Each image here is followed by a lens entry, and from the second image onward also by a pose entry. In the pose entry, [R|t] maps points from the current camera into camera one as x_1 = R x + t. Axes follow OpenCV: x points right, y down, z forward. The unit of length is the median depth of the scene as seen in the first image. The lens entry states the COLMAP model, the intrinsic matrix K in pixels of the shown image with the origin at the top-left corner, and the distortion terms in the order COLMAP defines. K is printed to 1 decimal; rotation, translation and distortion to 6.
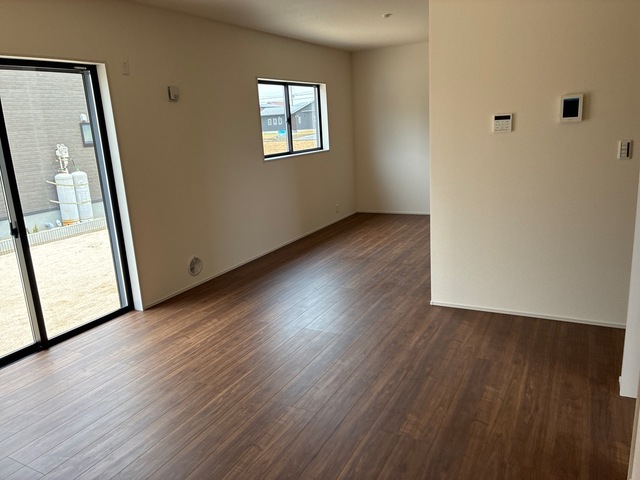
lens RADIAL K [[485.6, 0, 320.0], [0, 485.6, 240.0], [0, 0, 1]] dist [0.005794, 0.001472]
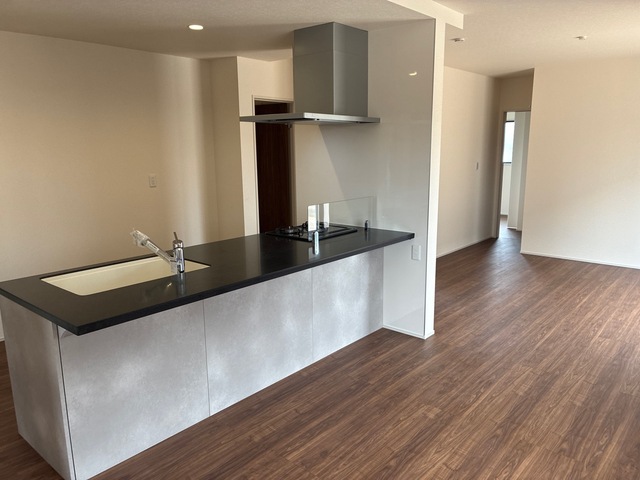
lens RADIAL K [[485.6, 0, 320.0], [0, 485.6, 240.0], [0, 0, 1]] dist [0.005794, 0.001472]
pose [[-0.972629, 0.028243, 0.230641, 0.211339], [0.120675, 0.909631, 0.397504, -0.465684], [-0.198572, 0.414457, -0.888141, 1.805953]]
